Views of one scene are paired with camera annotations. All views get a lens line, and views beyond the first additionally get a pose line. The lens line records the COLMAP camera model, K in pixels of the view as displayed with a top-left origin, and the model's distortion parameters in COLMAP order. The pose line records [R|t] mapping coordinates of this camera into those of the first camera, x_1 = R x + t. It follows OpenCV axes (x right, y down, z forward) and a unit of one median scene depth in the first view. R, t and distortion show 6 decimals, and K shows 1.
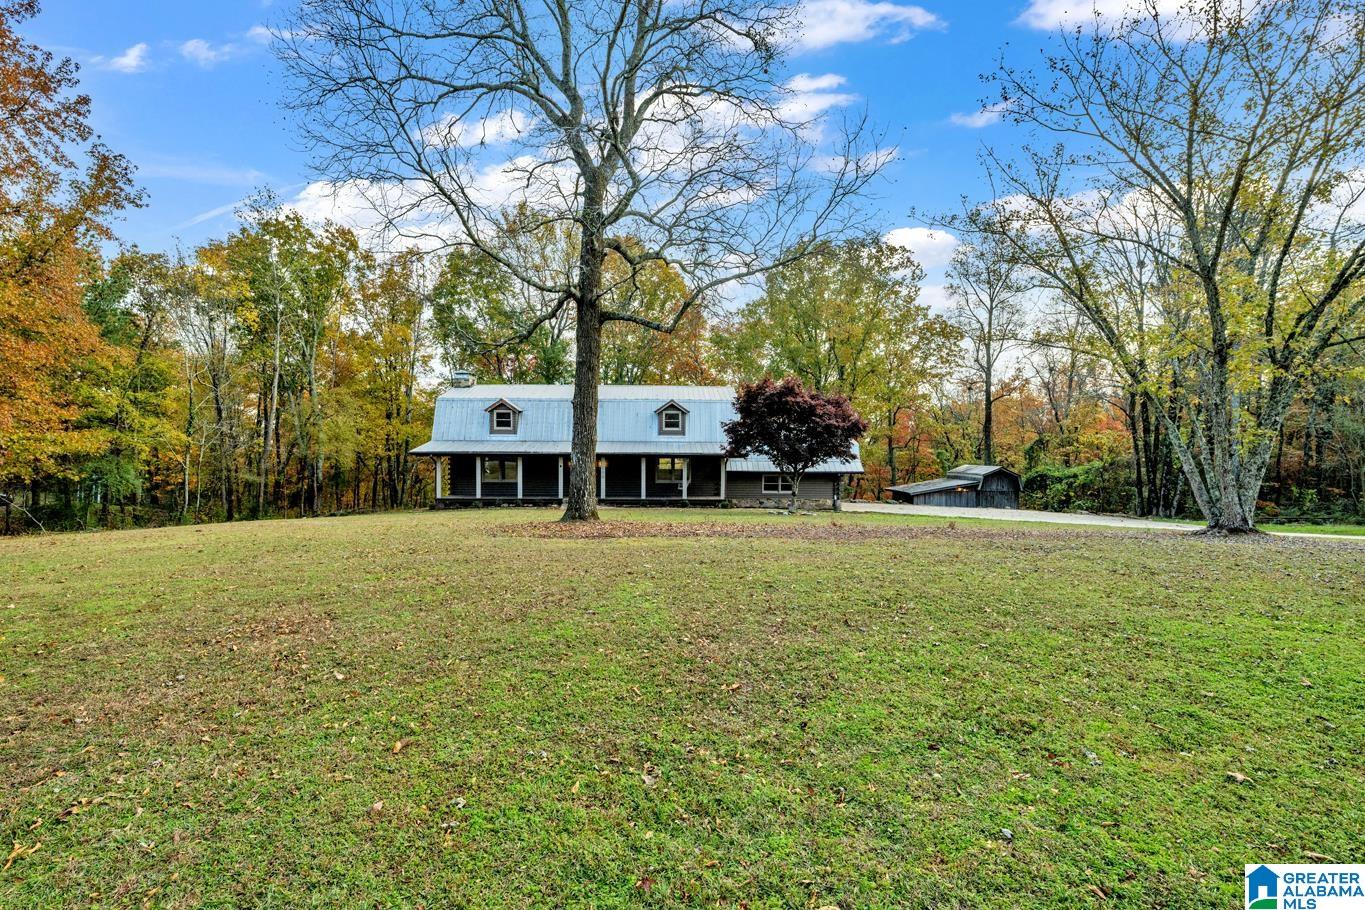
lens RADIAL K [[617.2, 0, 689.2], [0, 617.2, 449.8], [0, 0, 1]] dist [-0.001075, -0.000012]
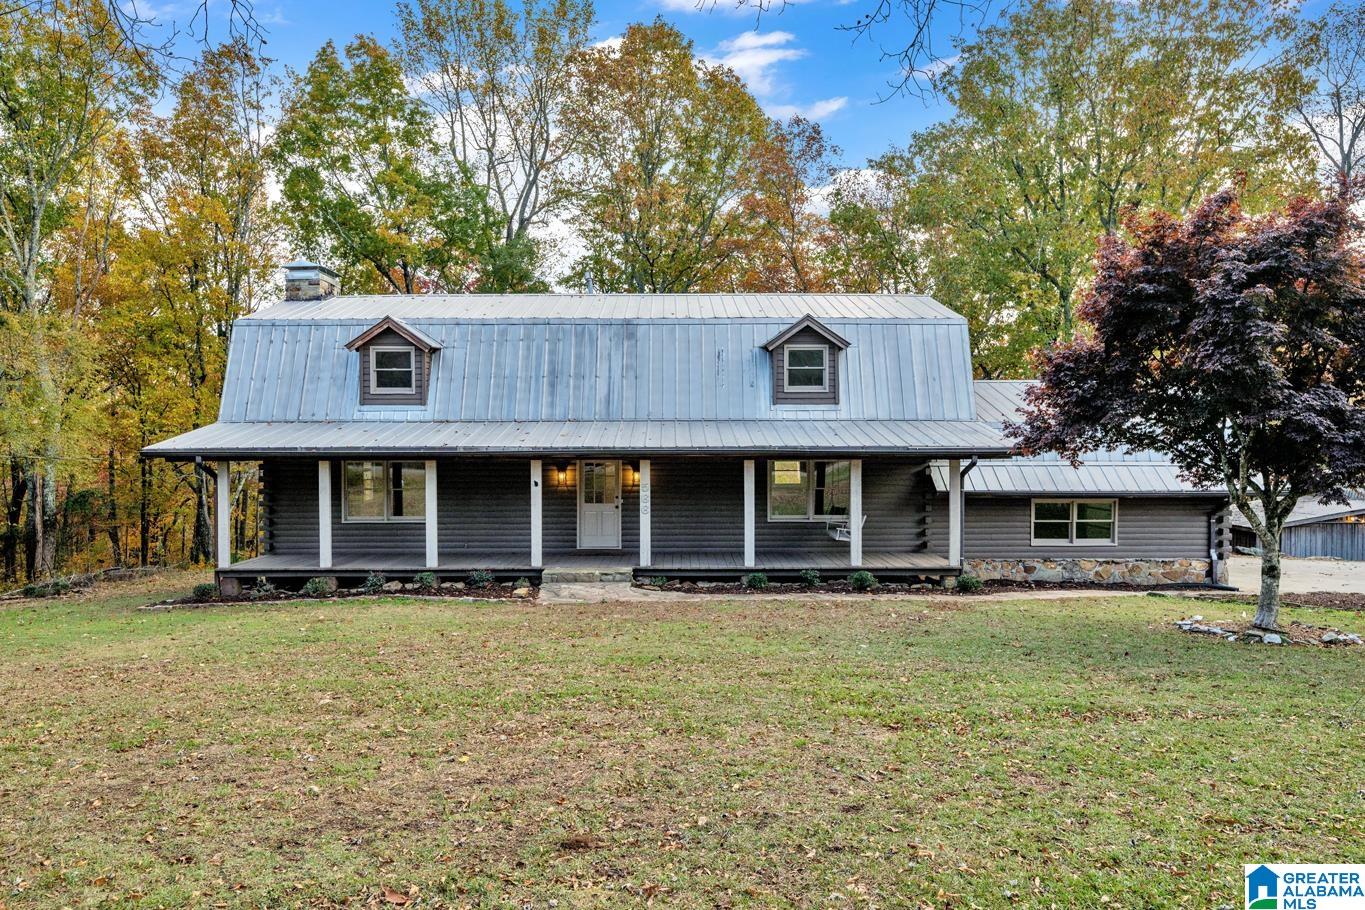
lens RADIAL K [[867.1, 0, 683.5], [0, 867.1, 456.3], [0, 0, 1]] dist [0.001754, -0.000076]
pose [[0.999767, -0.008450, -0.019858, -0.098269], [0.008691, 0.999889, 0.012071, 0.003278], [0.019753, -0.012241, 0.999730, 0.429159]]
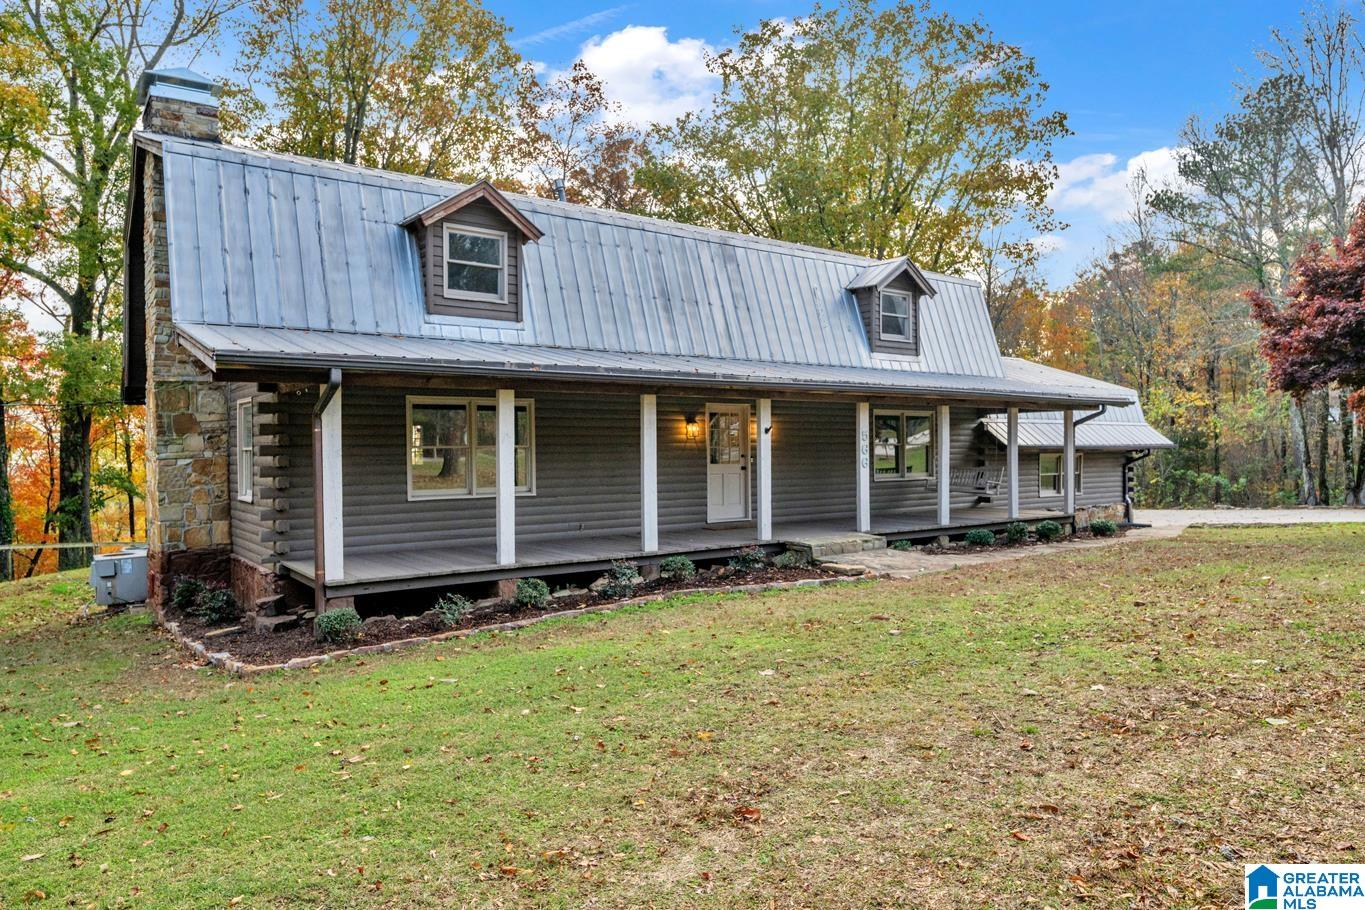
lens RADIAL K [[867.1, 0, 683.2], [0, 867.1, 449.6], [0, 0, 1]] dist [0.001754, -0.000076]
pose [[0.824020, -0.014263, 0.566381, -0.439102], [0.013969, 0.999891, 0.004857, 0.030717], [-0.566389, 0.003909, 0.824129, 0.639849]]
